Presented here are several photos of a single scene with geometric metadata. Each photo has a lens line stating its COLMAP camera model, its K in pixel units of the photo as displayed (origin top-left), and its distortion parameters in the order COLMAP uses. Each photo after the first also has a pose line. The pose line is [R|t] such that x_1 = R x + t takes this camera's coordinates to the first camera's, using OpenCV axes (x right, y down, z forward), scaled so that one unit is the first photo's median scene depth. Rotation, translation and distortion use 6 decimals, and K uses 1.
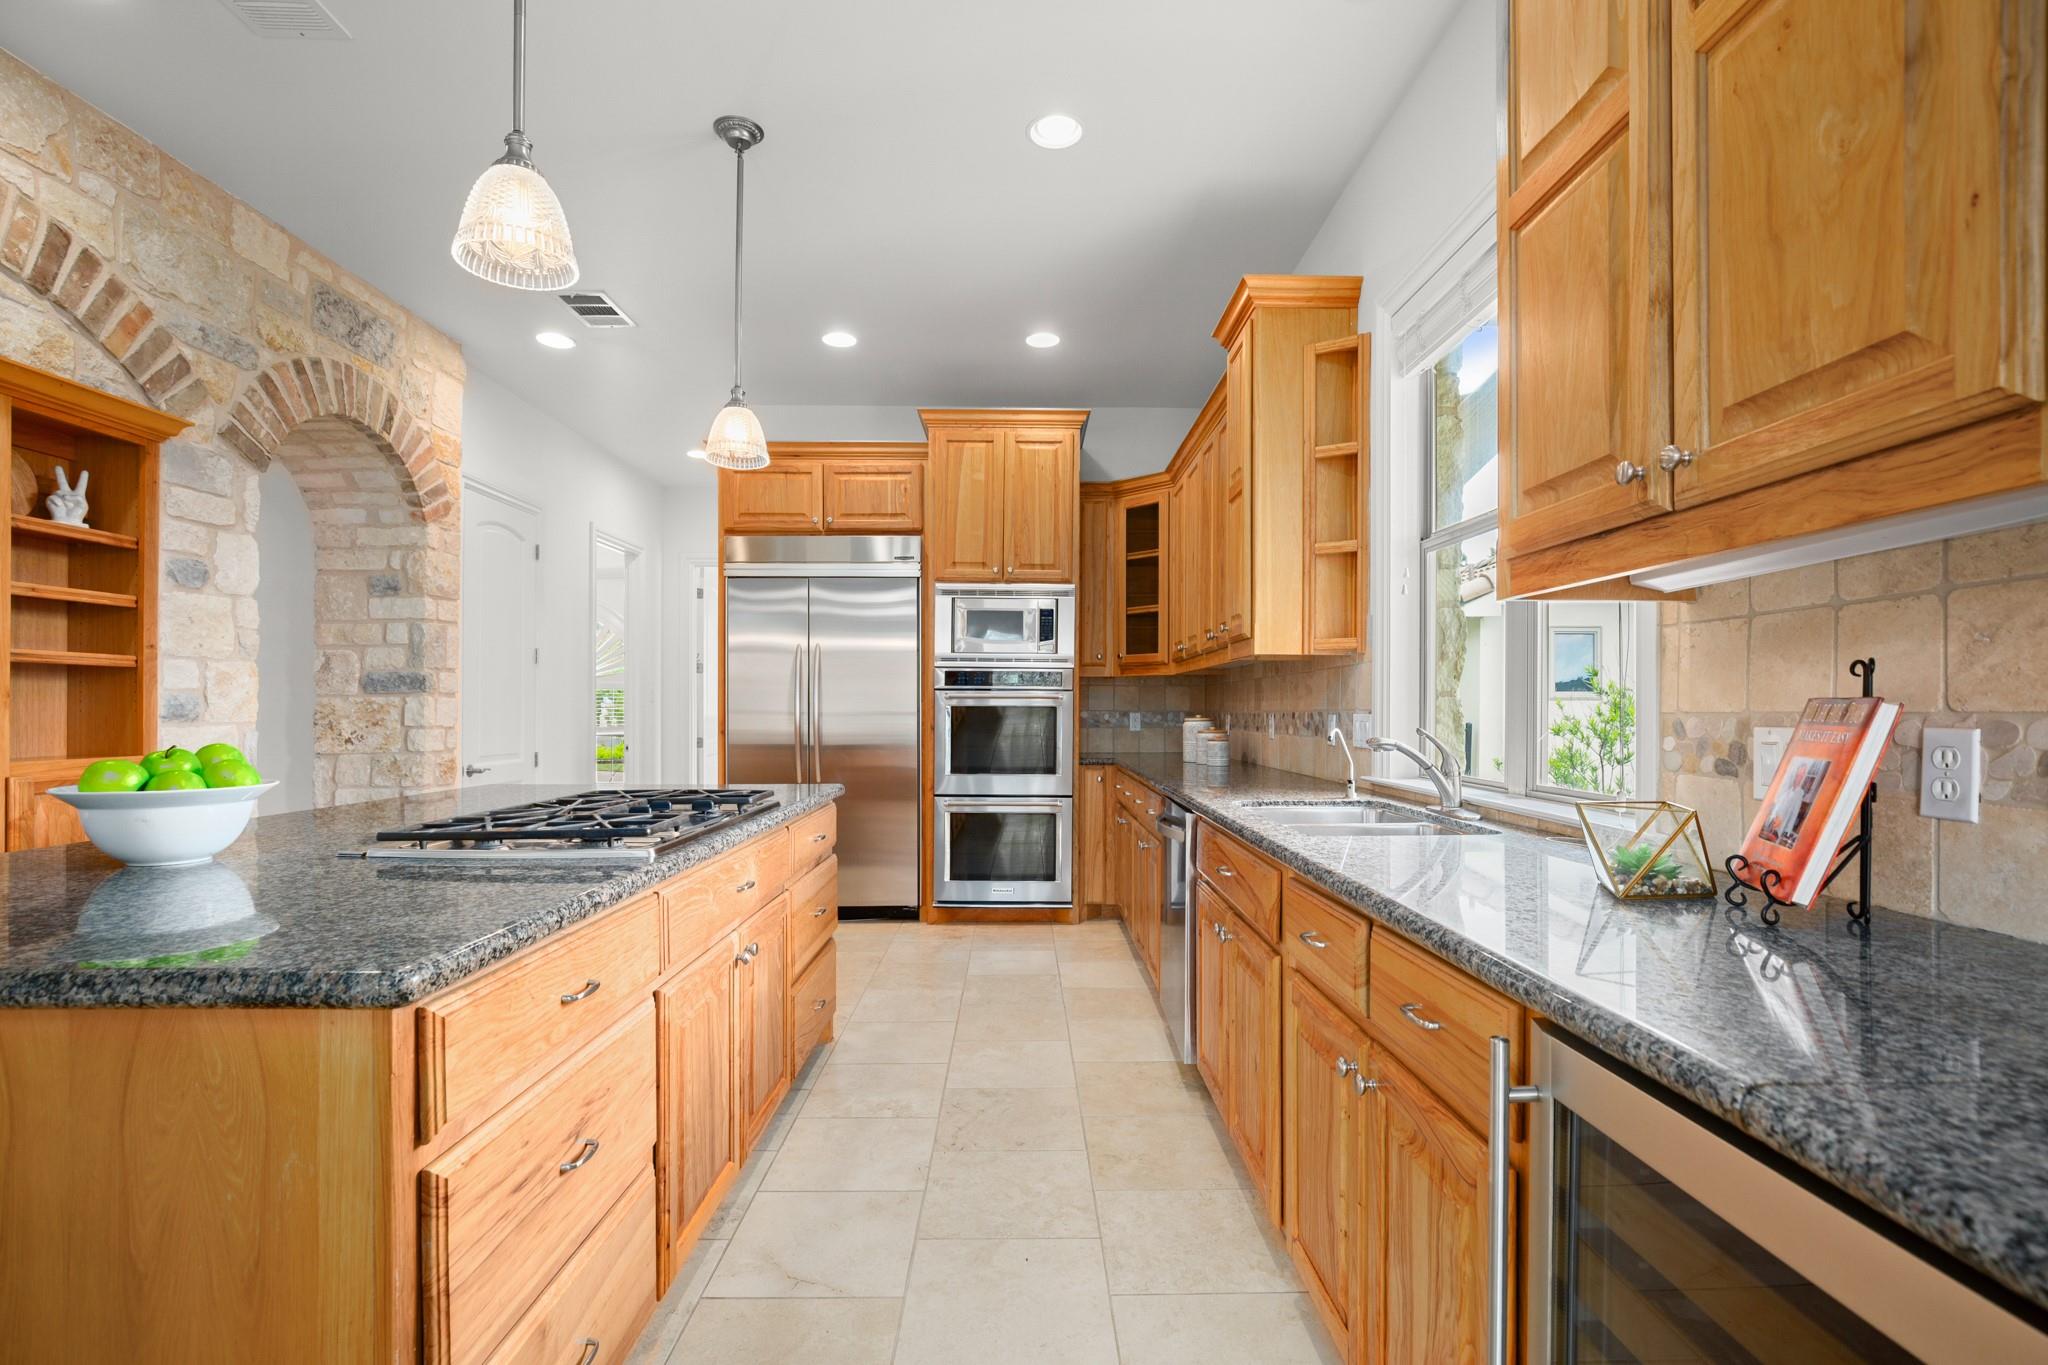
lens RADIAL K [[932.4, 0, 1036.6], [0, 932.4, 705.1], [0, 0, 1]] dist [-0.015194, 0.000546]
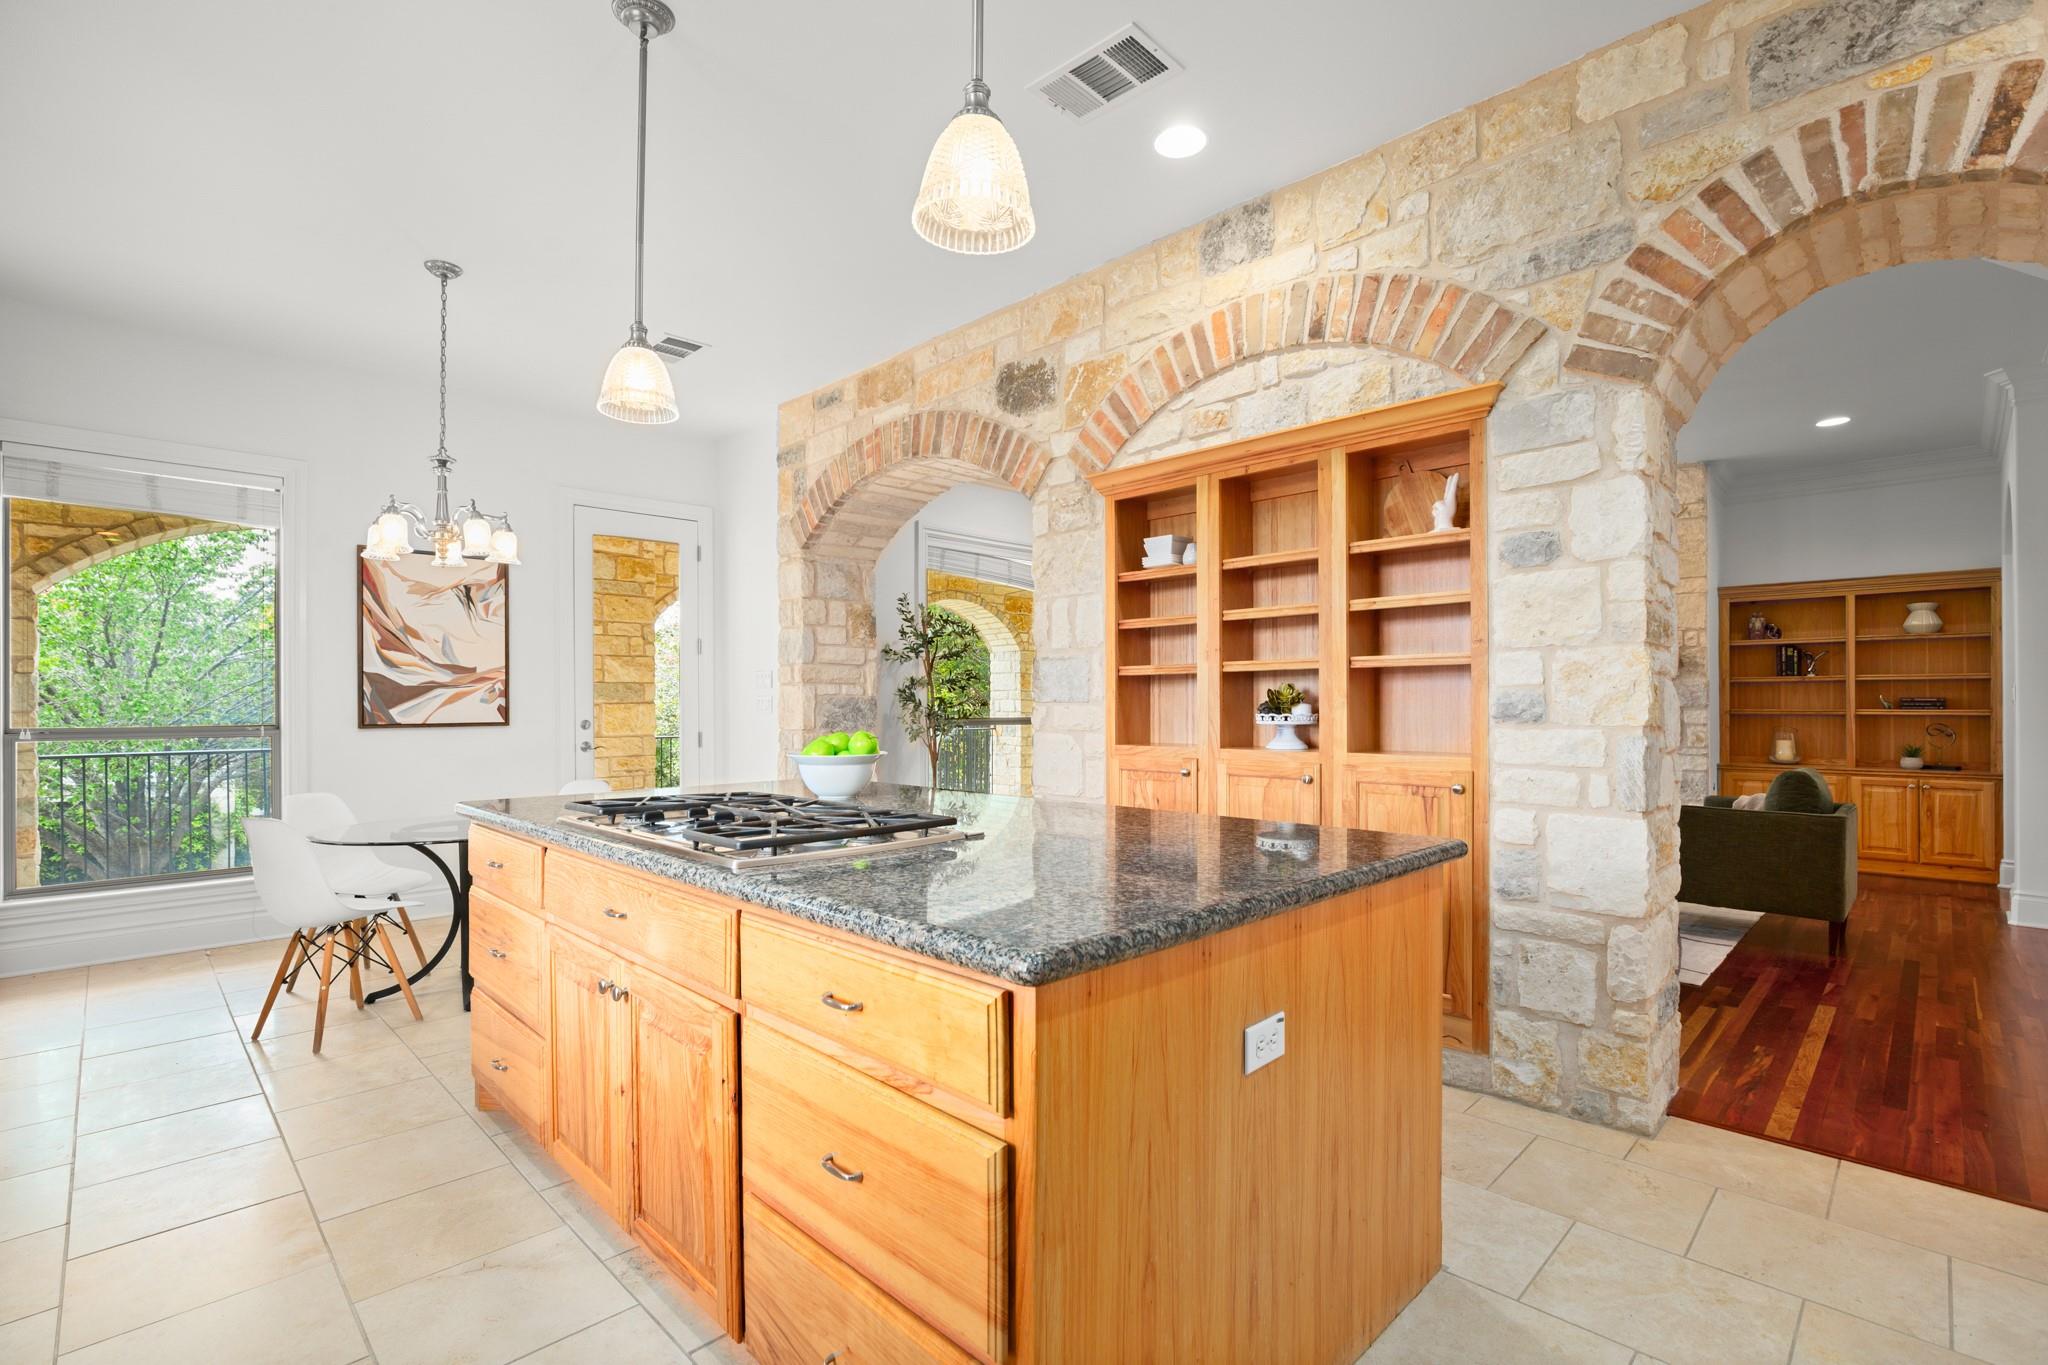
lens RADIAL K [[936.4, 0, 1035.4], [0, 936.4, 696.0], [0, 0, 1]] dist [-0.023993, 0.008349]
pose [[-0.716074, -0.002996, -0.698018, 0.013737], [0.005251, 0.999939, -0.009678, -0.000869], [0.698004, -0.010596, -0.716015, 1.245221]]
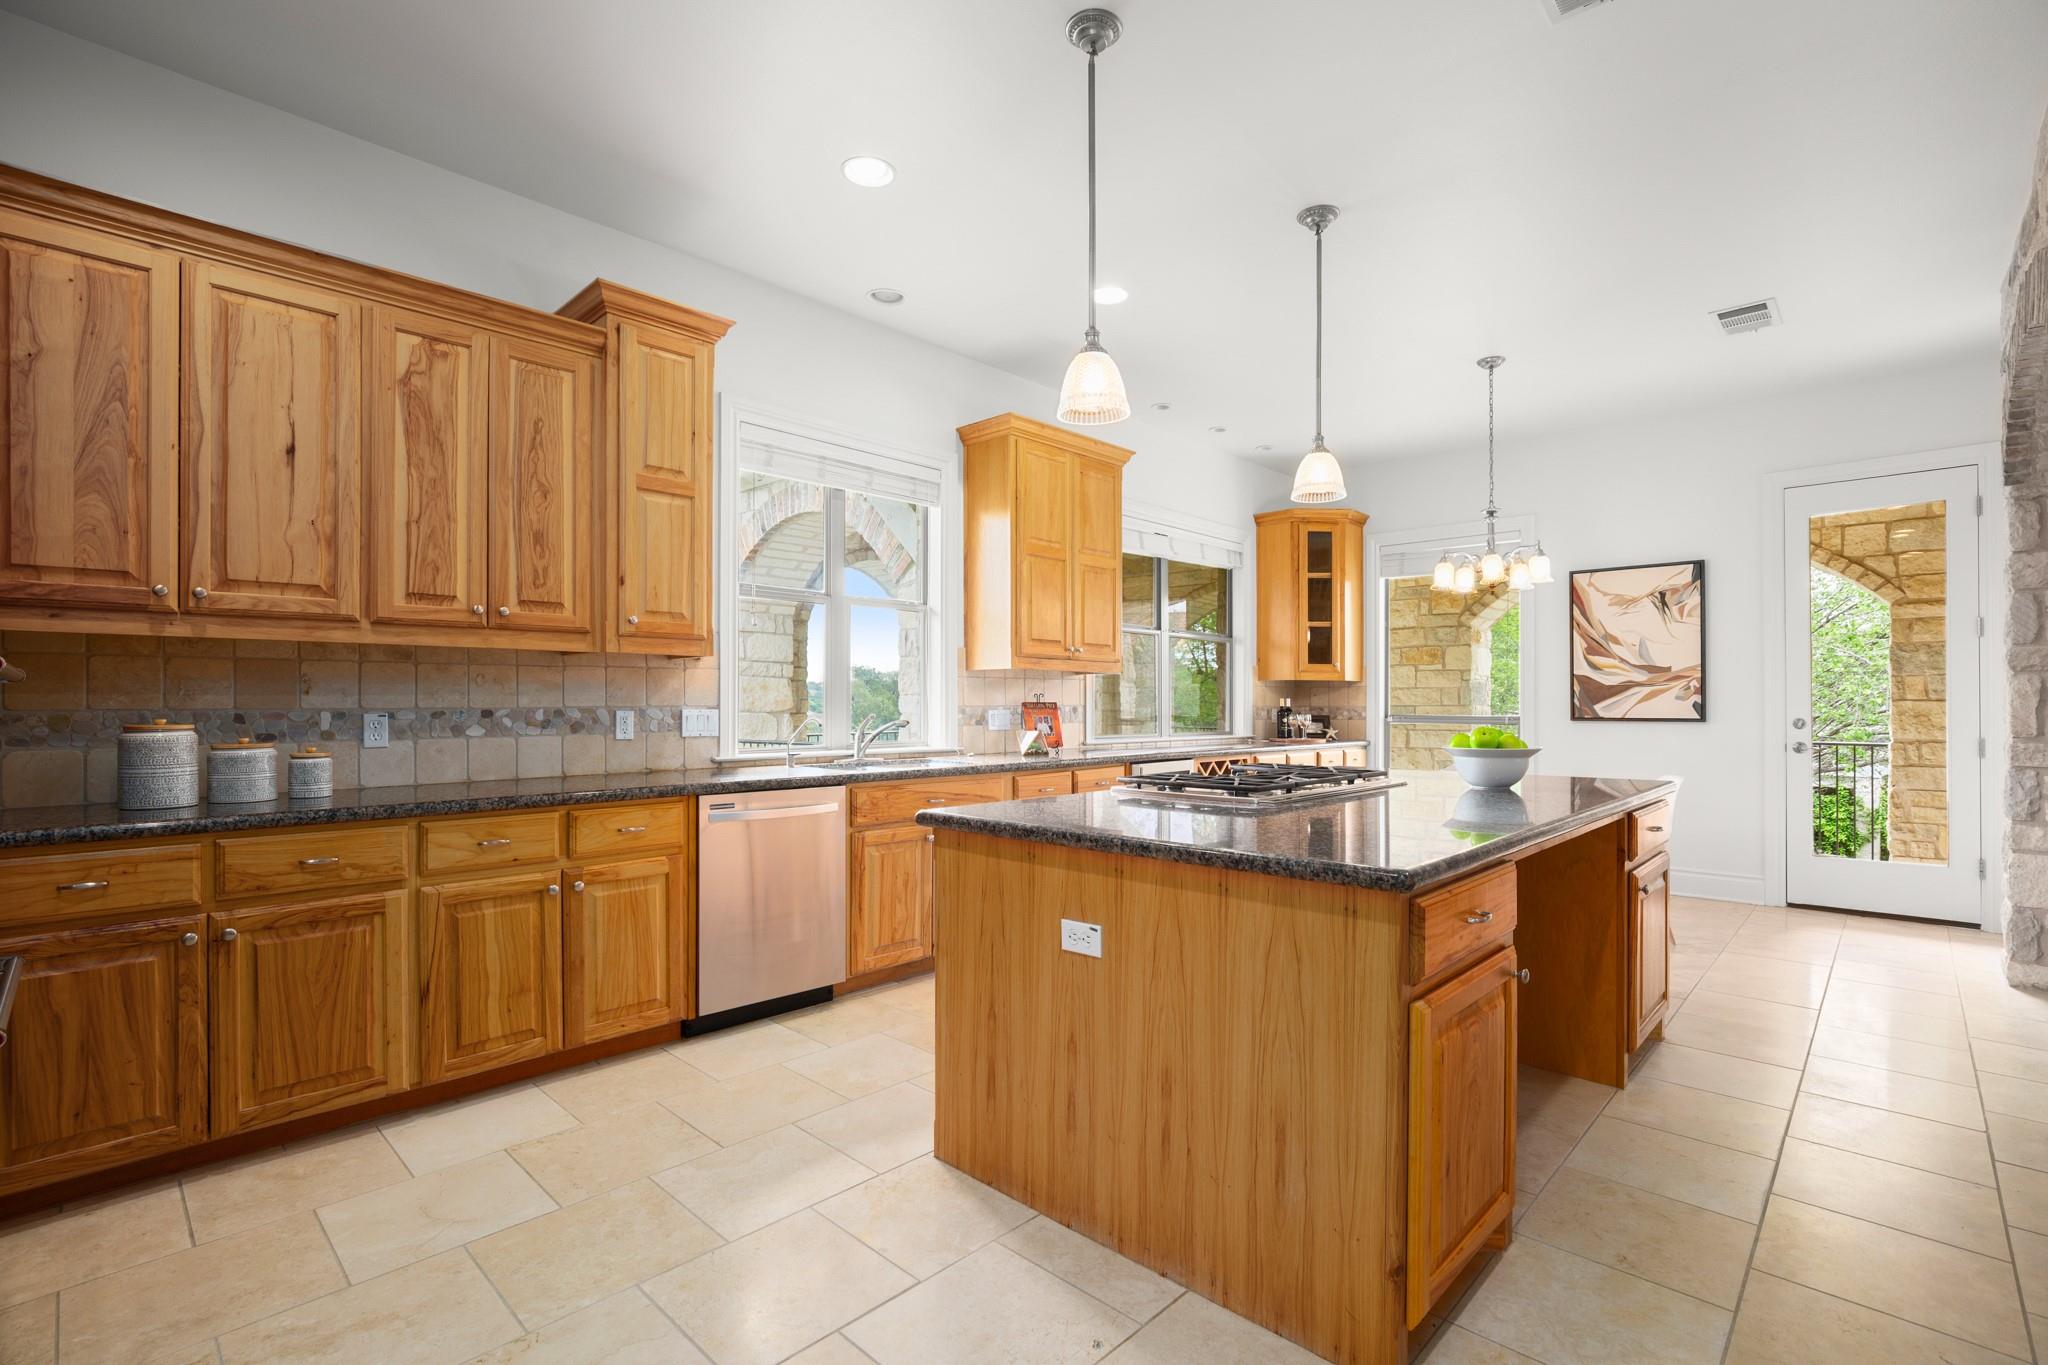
lens RADIAL K [[932.4, 0, 1036.6], [0, 932.4, 705.1], [0, 0, 1]] dist [-0.015194, 0.000546]
pose [[-0.714335, -0.001293, 0.699803, -0.789850], [-0.001916, 0.999998, -0.000108, 0.002652], [-0.699802, -0.001418, -0.714336, 1.472708]]
